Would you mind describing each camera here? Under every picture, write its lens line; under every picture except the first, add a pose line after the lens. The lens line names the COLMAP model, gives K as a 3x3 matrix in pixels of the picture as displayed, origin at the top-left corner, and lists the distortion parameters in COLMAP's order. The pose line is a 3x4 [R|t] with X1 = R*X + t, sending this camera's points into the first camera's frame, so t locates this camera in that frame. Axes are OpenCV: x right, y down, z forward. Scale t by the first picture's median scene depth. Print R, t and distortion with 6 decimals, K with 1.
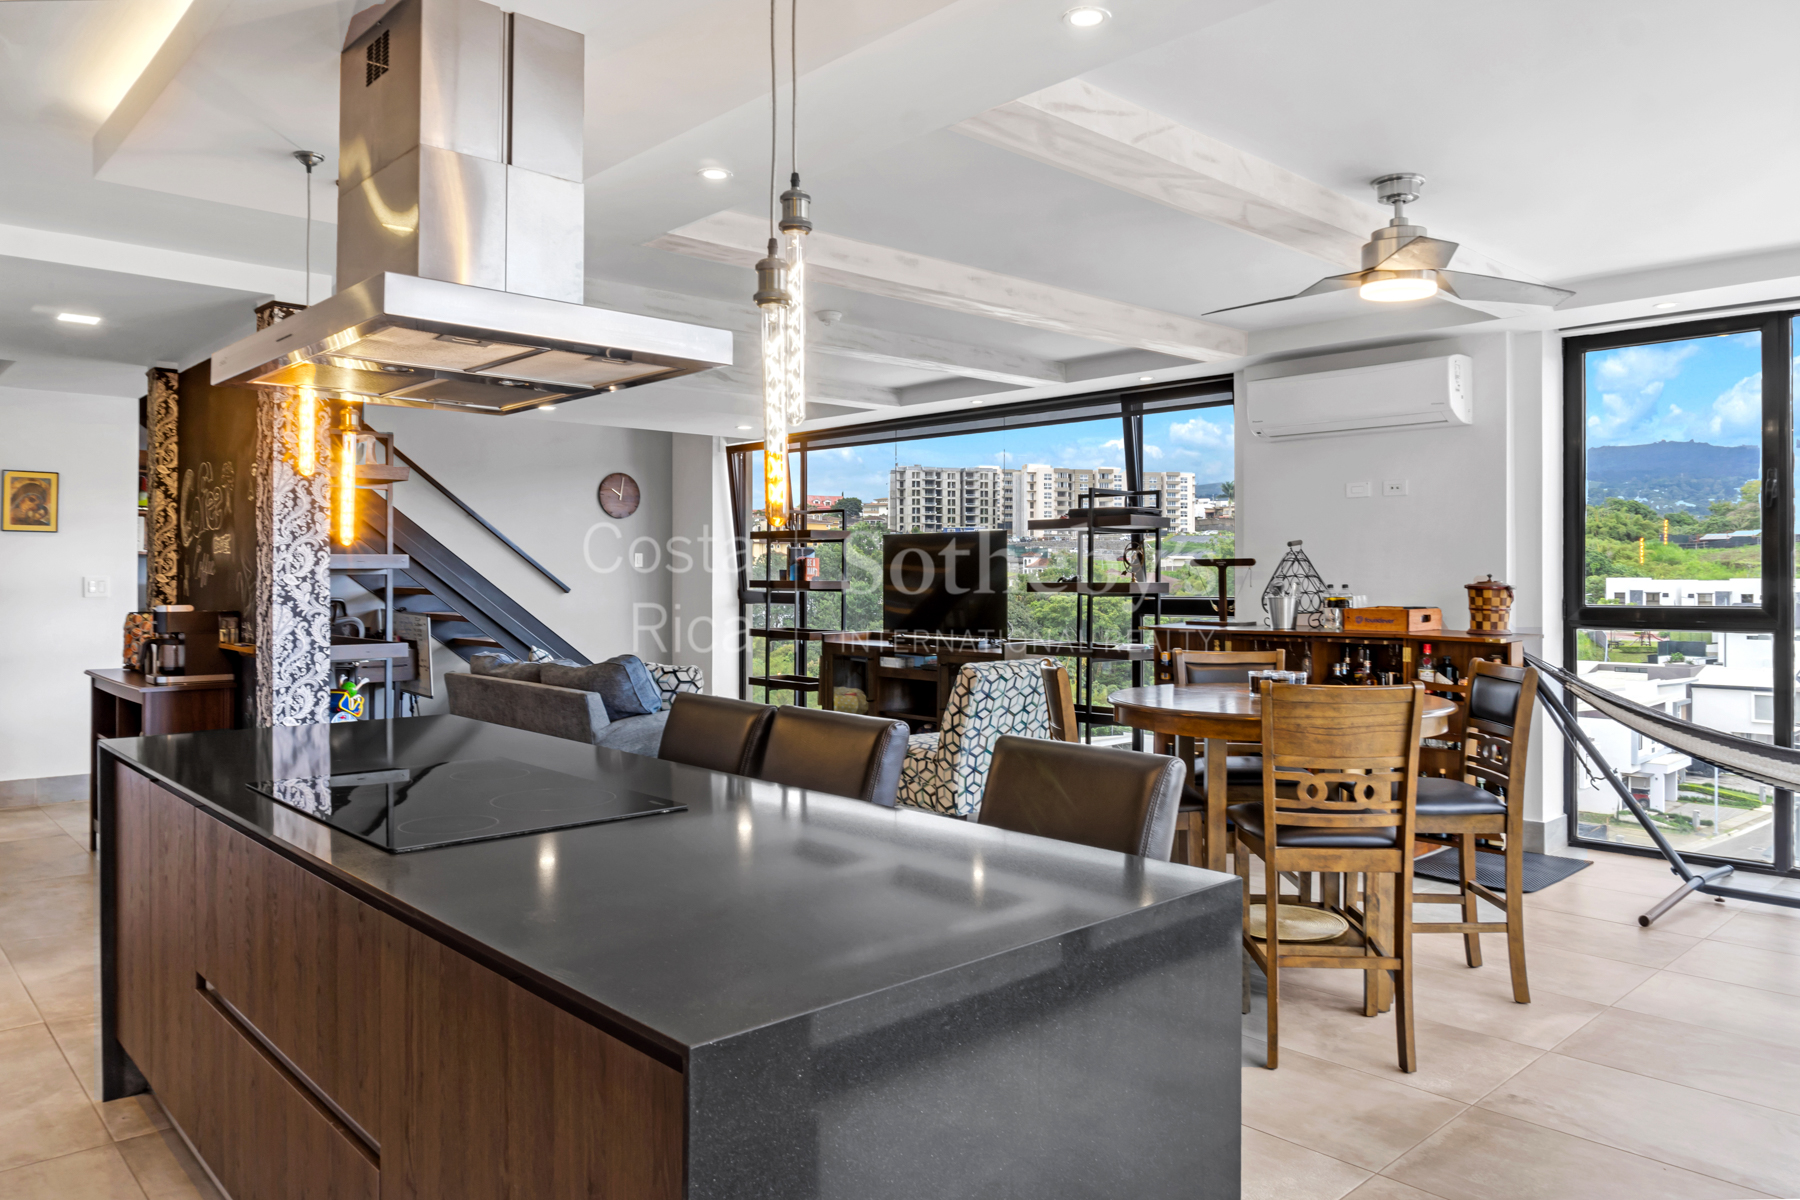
lens RADIAL K [[1212.4, 0, 911.3], [0, 1212.4, 584.0], [0, 0, 1]] dist [-0.002578, -0.001303]
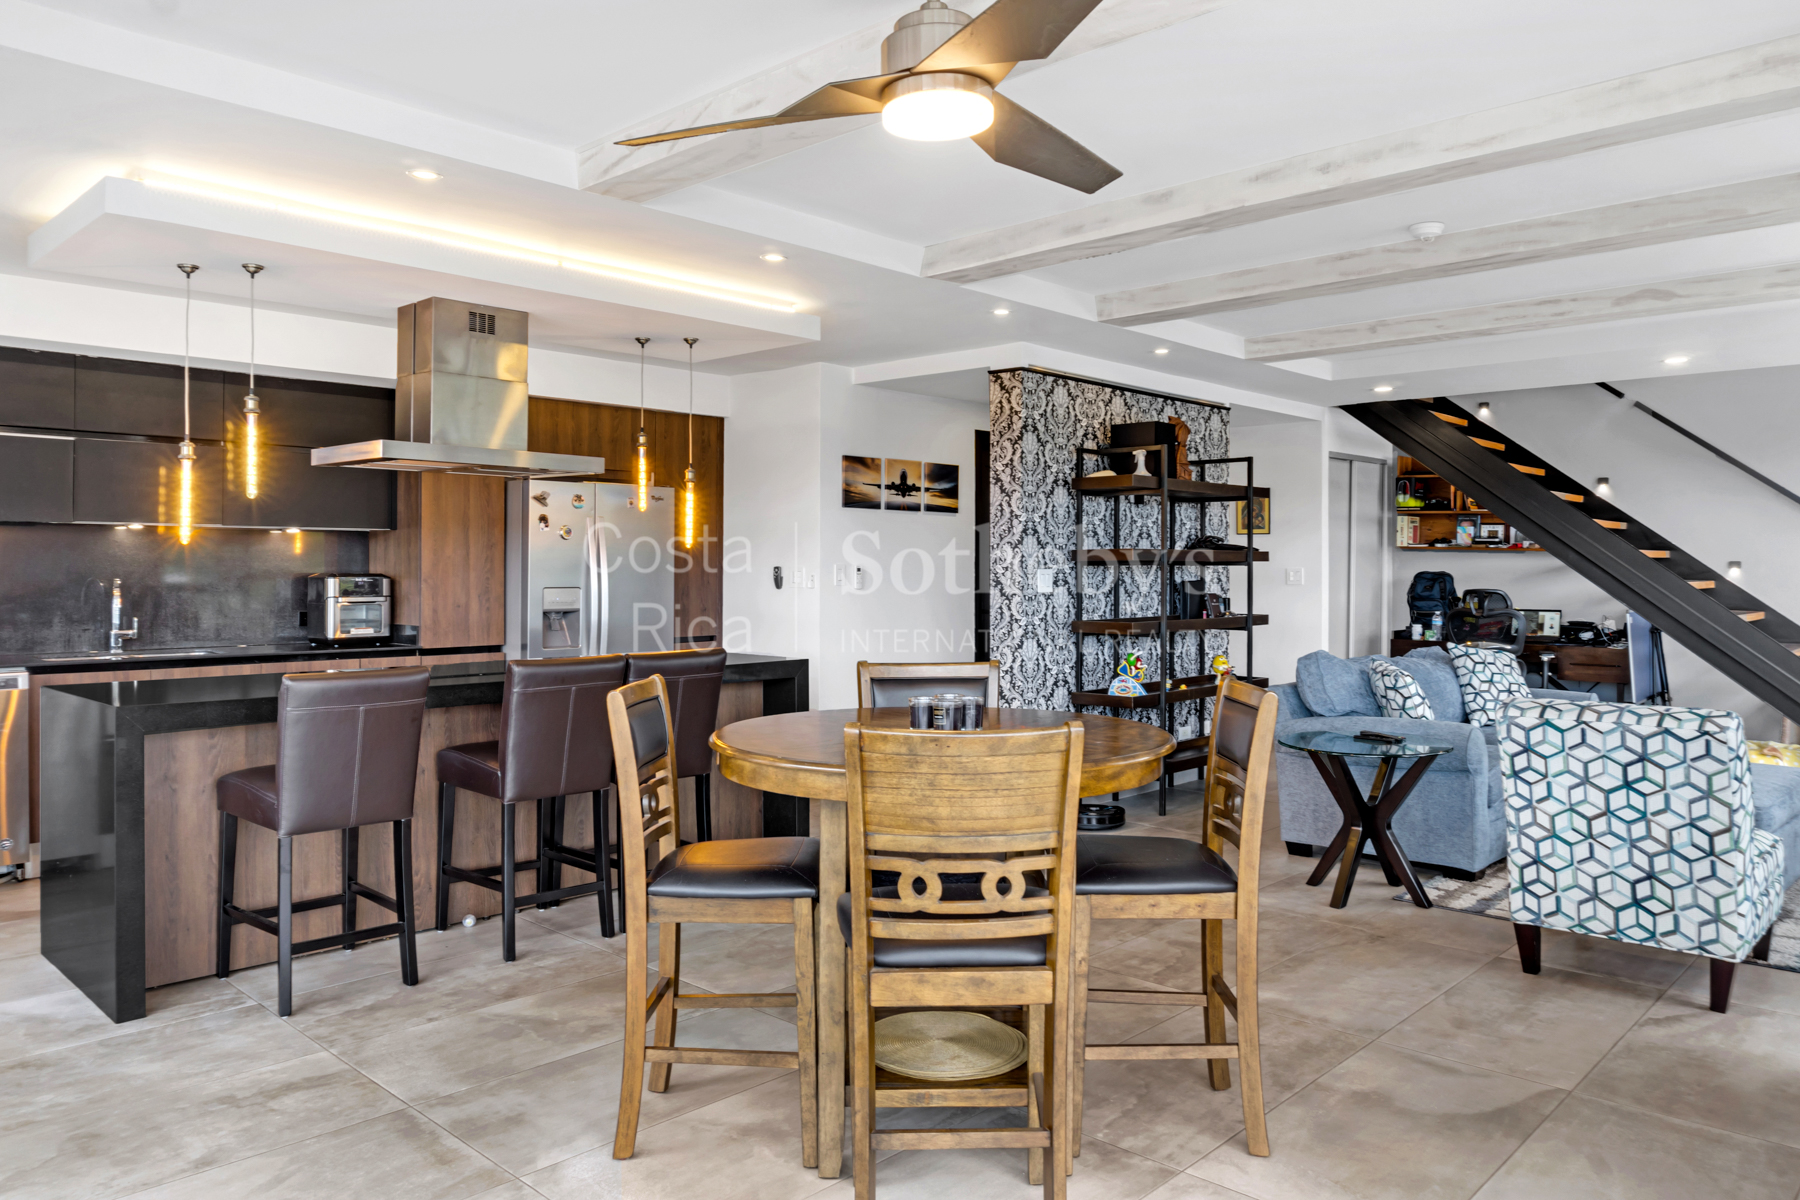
lens RADIAL K [[1212.4, 0, 912.5], [0, 1212.4, 599.5], [0, 0, 1]] dist [-0.002578, -0.001303]
pose [[0.055853, 0.024673, -0.998134, 1.111930], [-0.002527, 0.999695, 0.024570, -0.003192], [0.998436, 0.001150, 0.055898, 1.031572]]
